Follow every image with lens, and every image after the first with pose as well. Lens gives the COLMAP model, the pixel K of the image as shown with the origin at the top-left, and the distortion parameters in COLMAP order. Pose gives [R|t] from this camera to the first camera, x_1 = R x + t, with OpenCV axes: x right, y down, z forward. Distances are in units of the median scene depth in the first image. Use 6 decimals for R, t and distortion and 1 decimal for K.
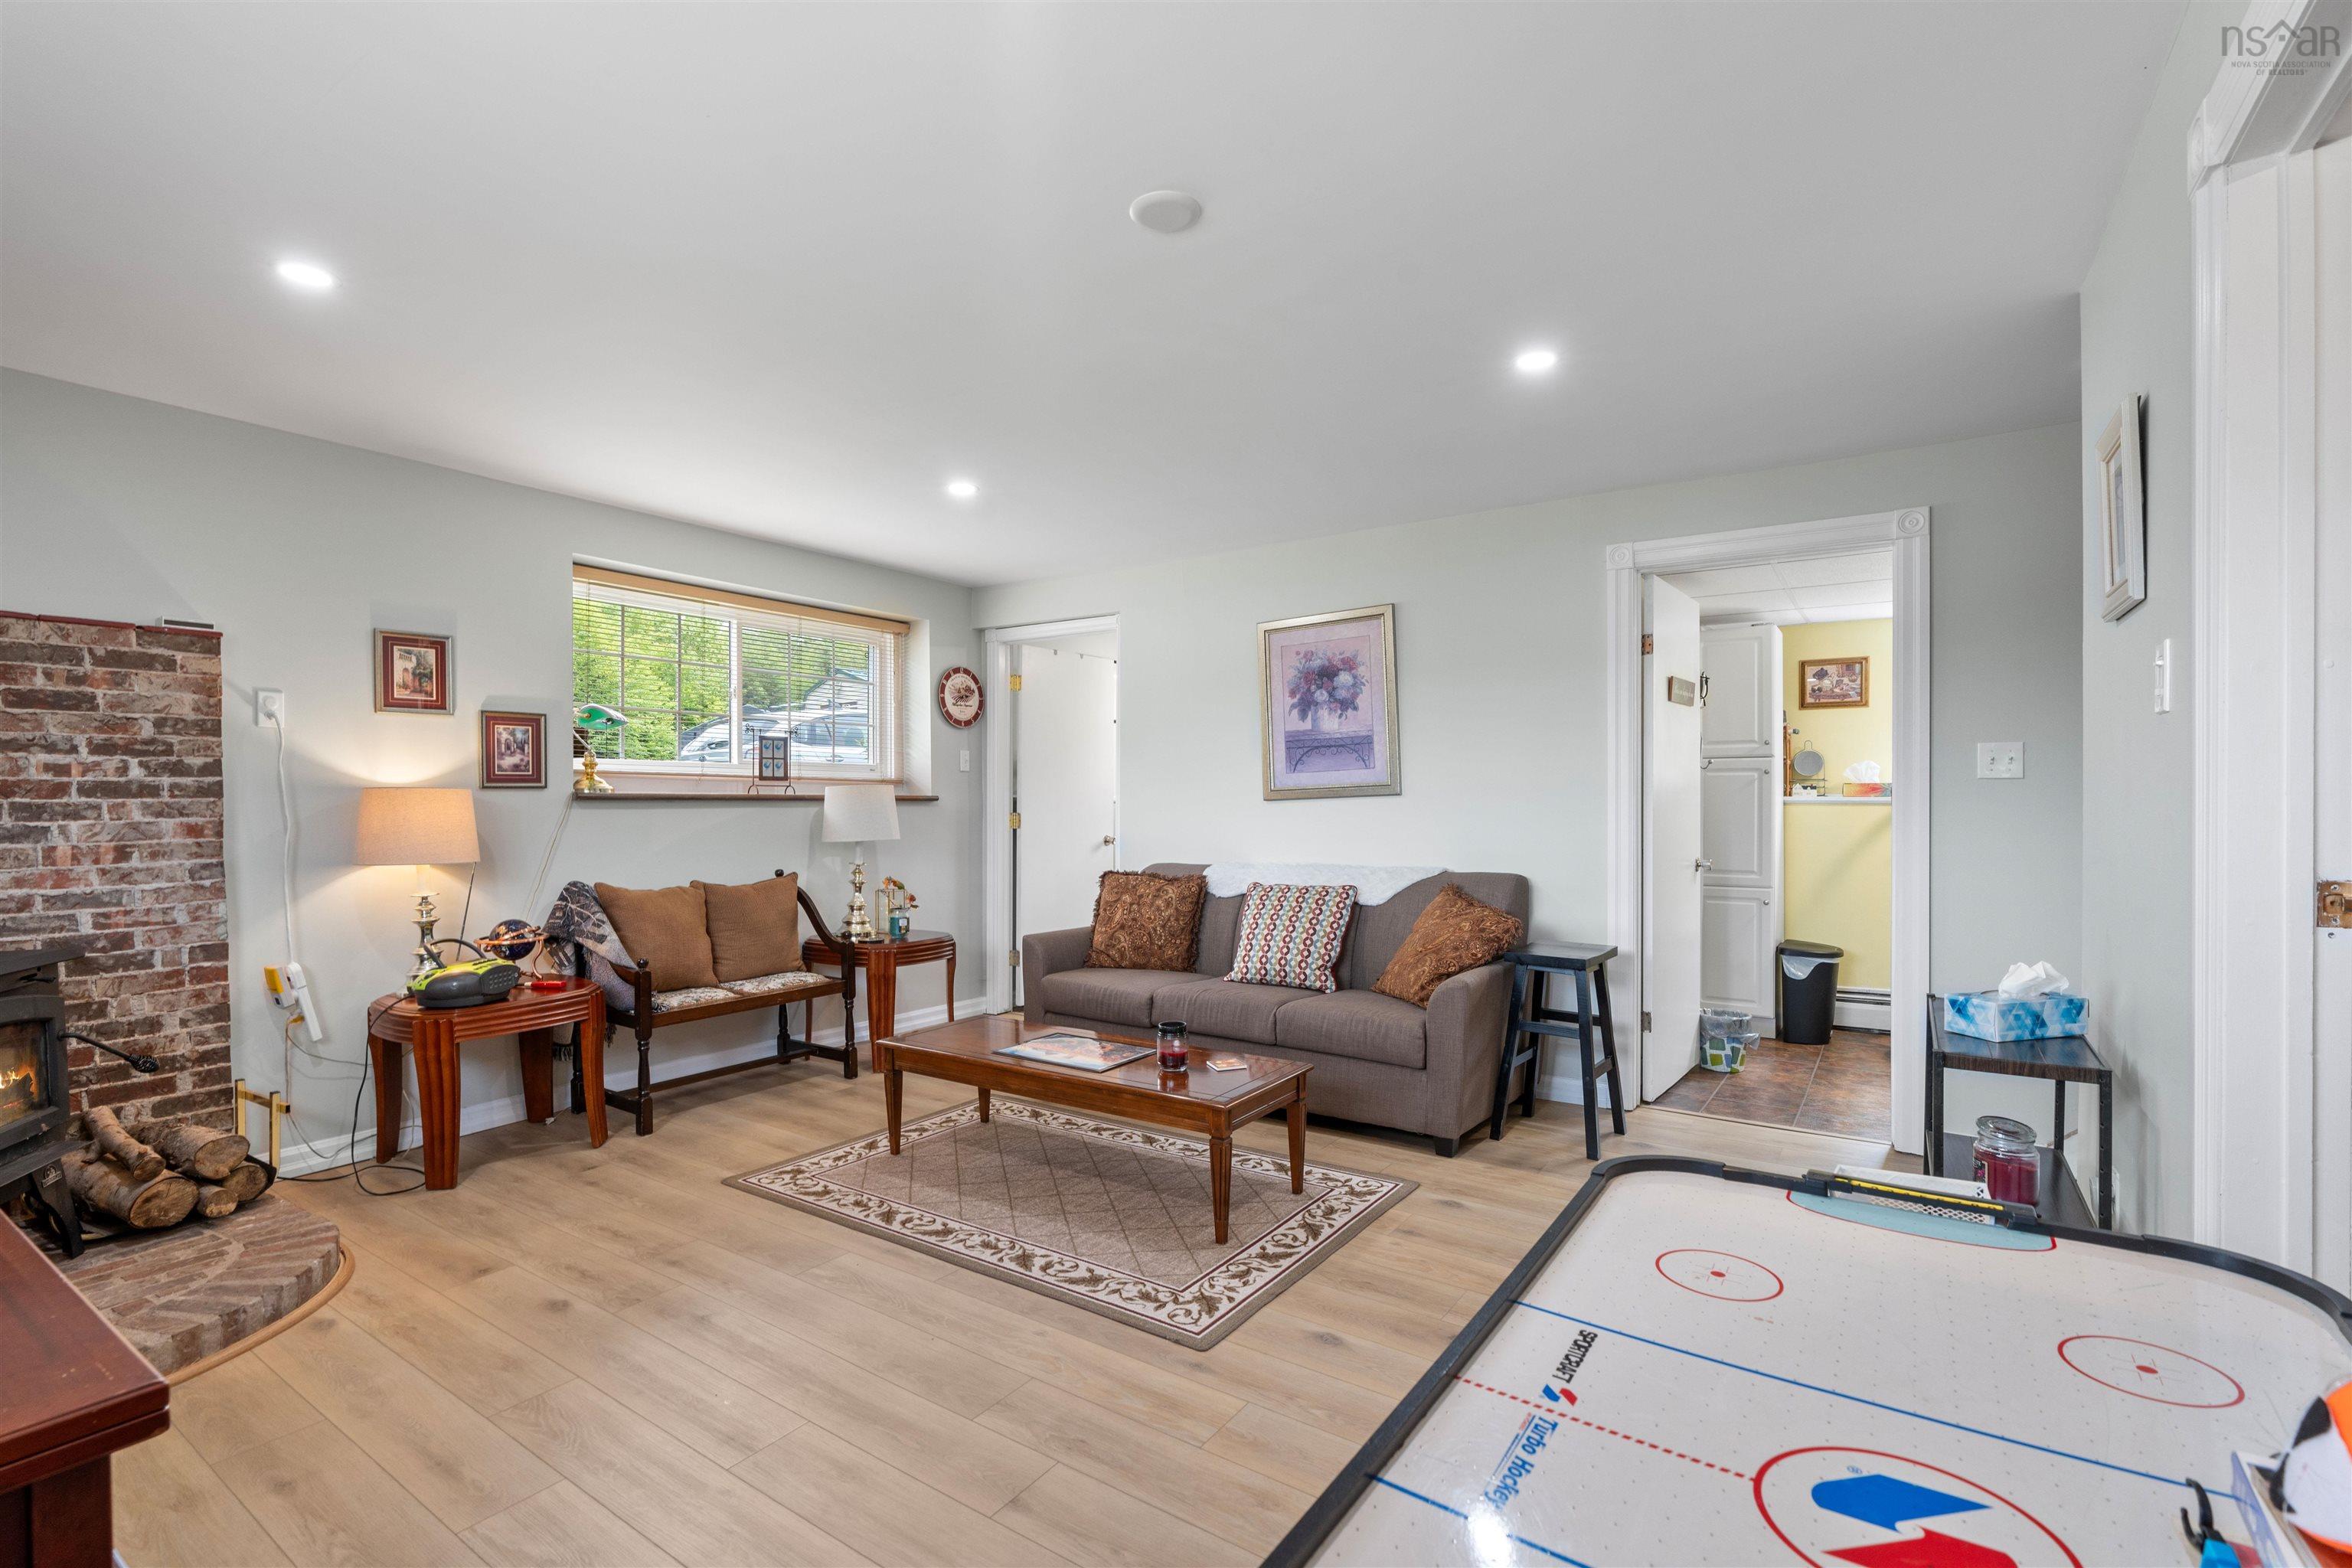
lens RADIAL K [[1068.9, 0, 1136.6], [0, 1068.9, 801.2], [0, 0, 1]] dist [-0.010753, 0.004779]
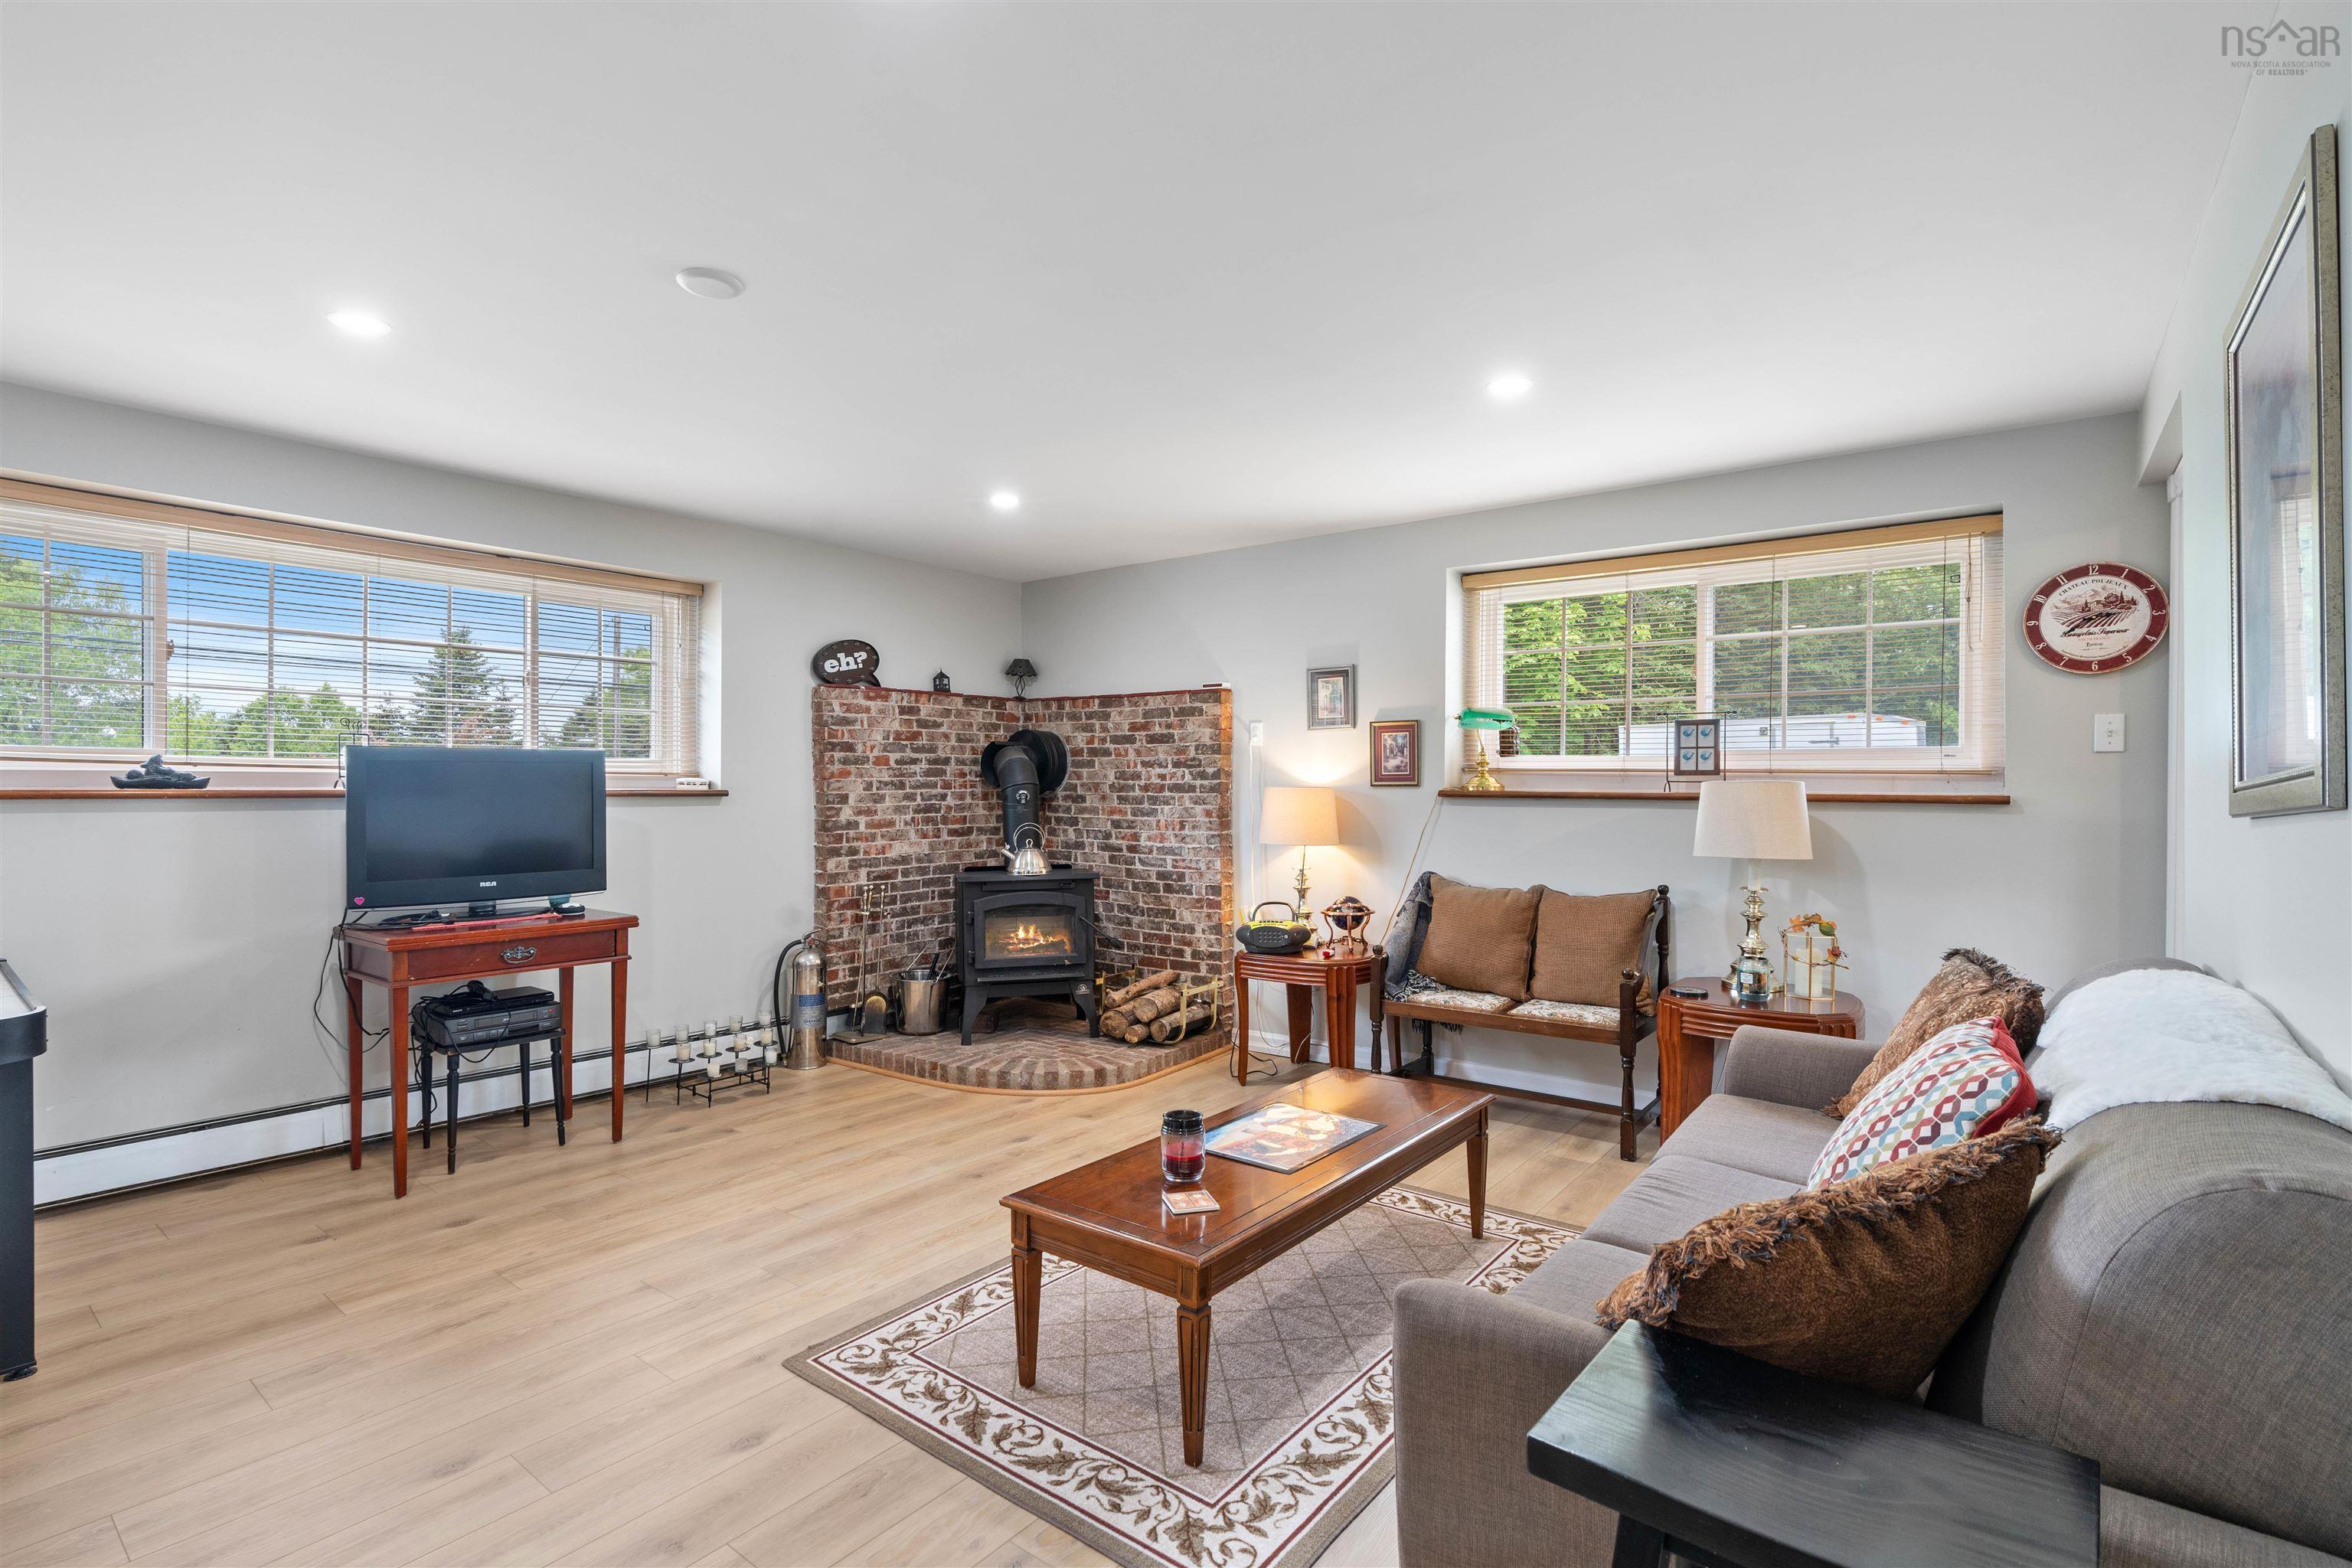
lens RADIAL K [[1068.9, 0, 1164.0], [0, 1068.9, 790.1], [0, 0, 1]] dist [-0.010753, 0.004779]
pose [[-0.029774, 0.003462, -0.999551, 0.745618], [-0.006723, 0.999971, 0.003663, -0.013418], [0.999534, 0.006829, -0.029750, 0.994690]]
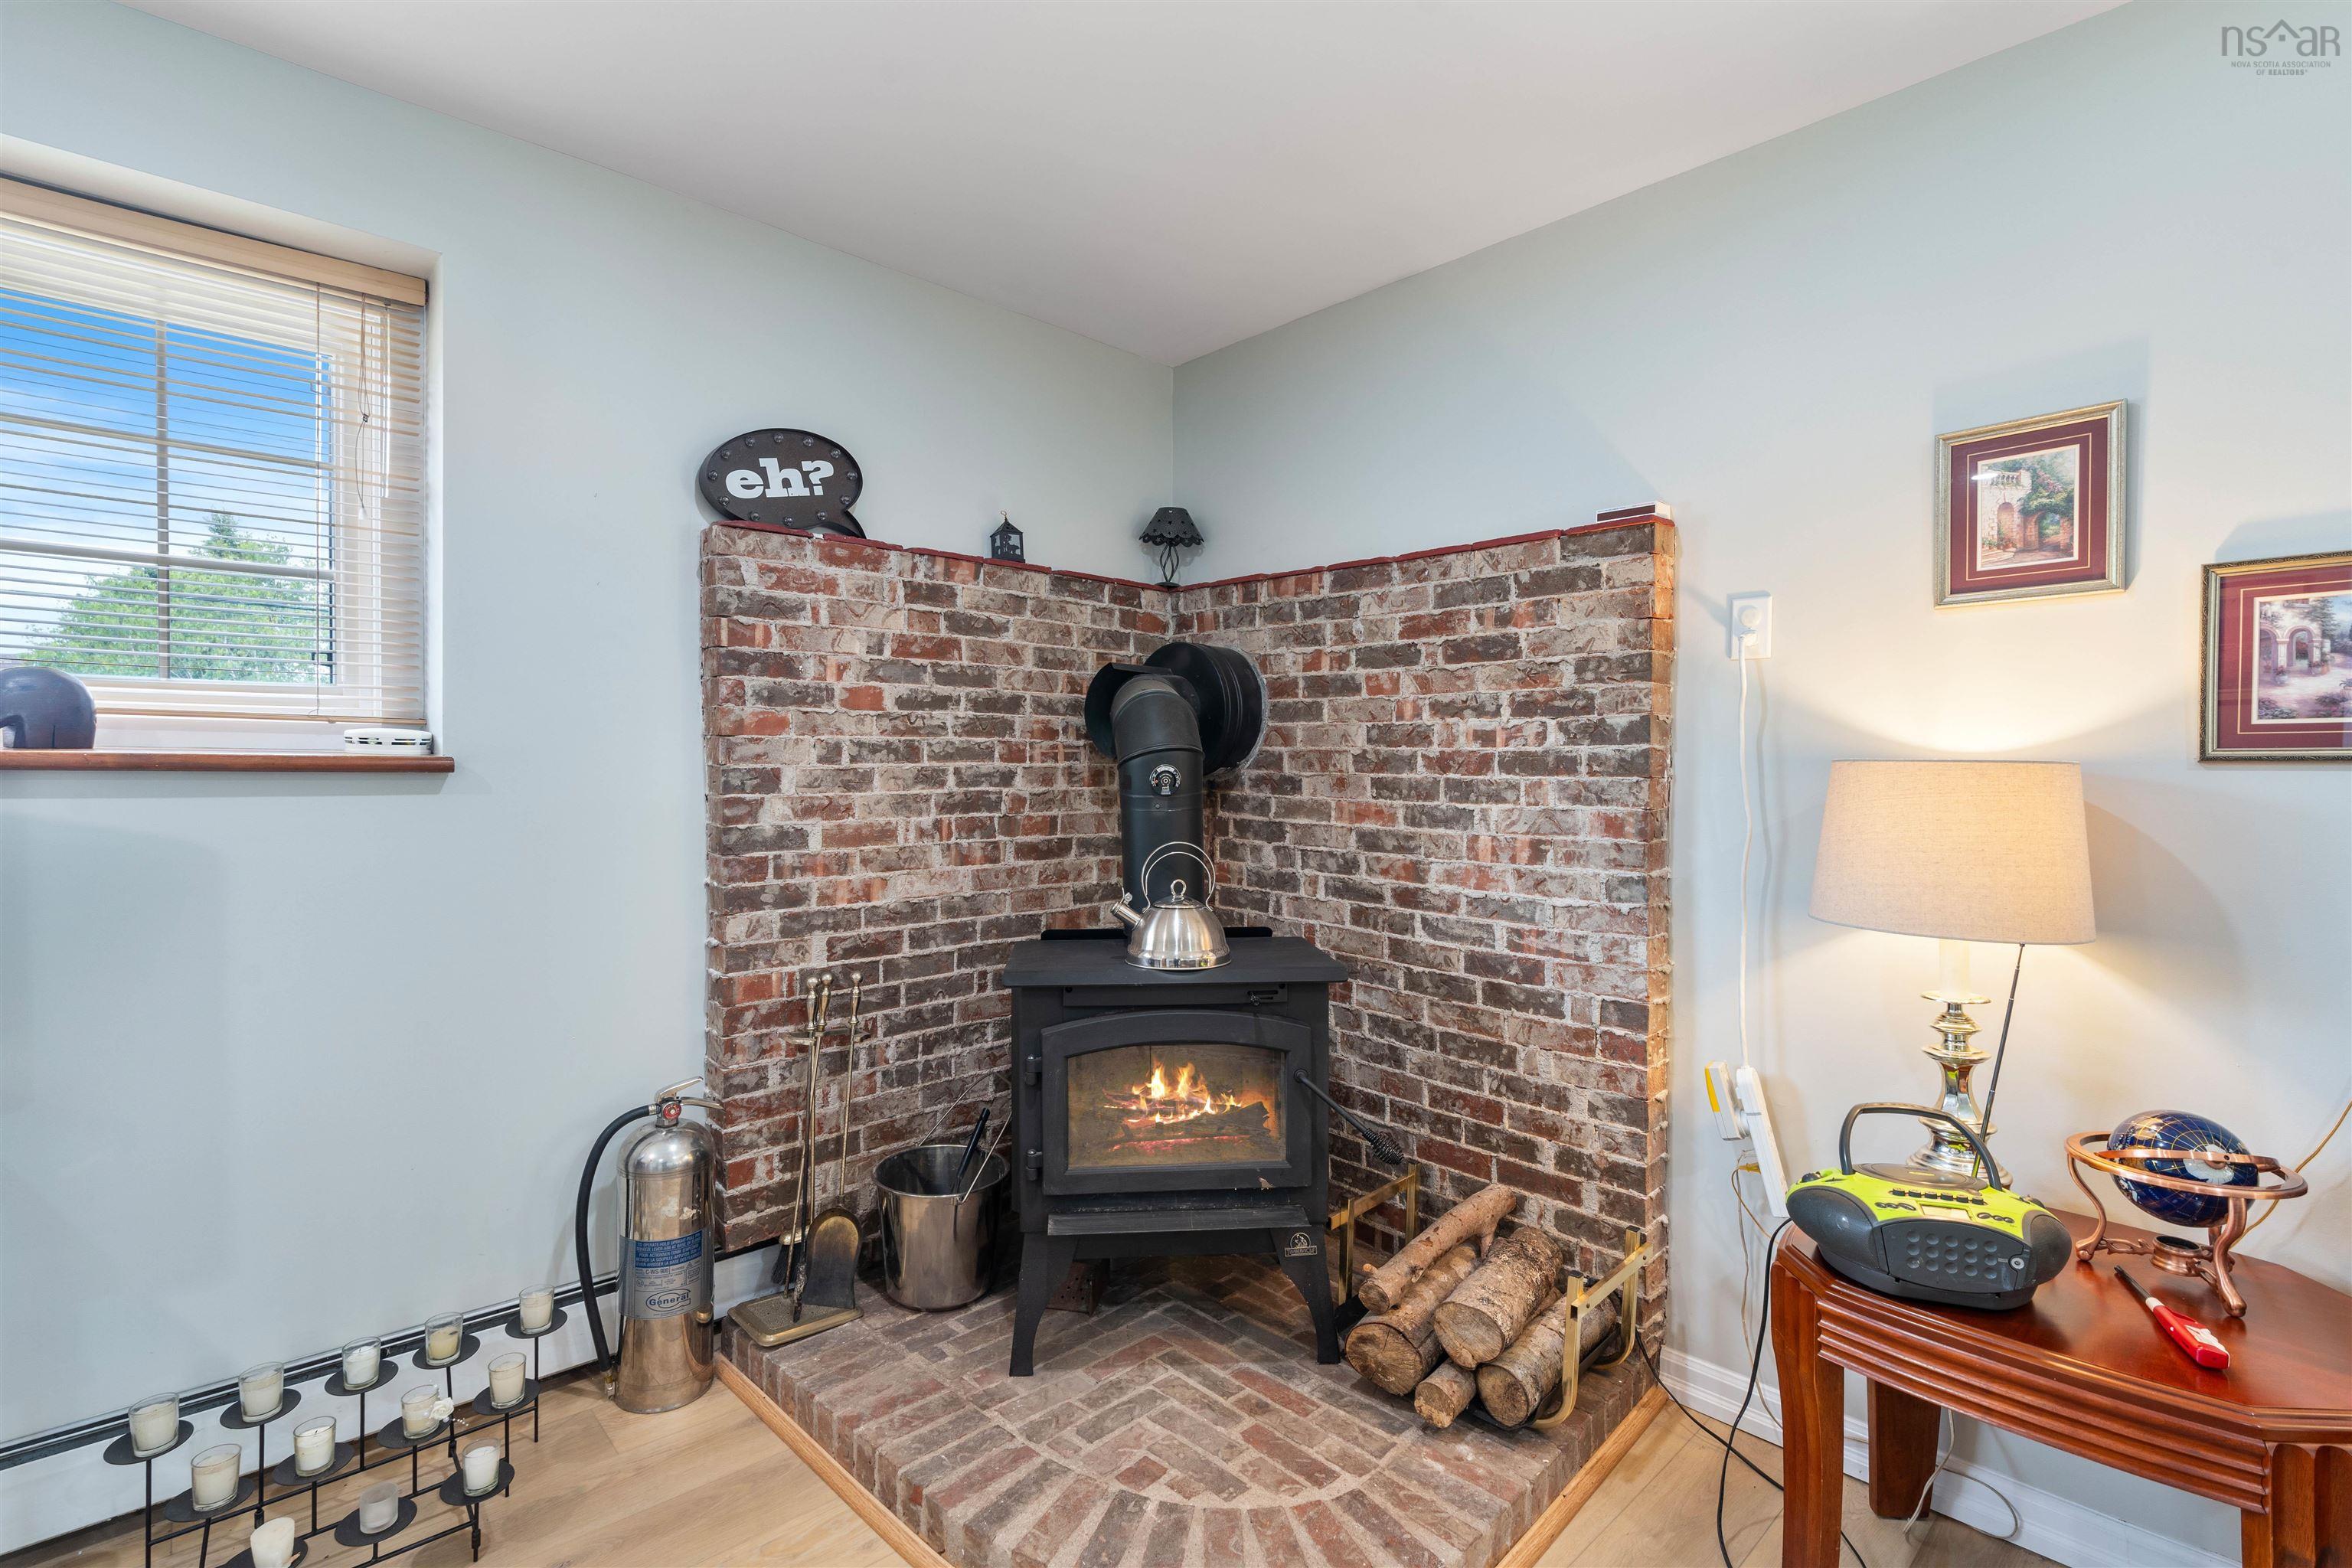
lens RADIAL K [[1068.9, 0, 1150.7], [0, 1068.9, 791.8], [0, 0, 1]] dist [-0.010753, 0.004779]
pose [[-0.200651, 0.024008, -0.979369, -0.184224], [-0.015316, 0.999501, 0.027639, -0.007496], [0.979543, 0.020545, -0.200183, 0.863425]]
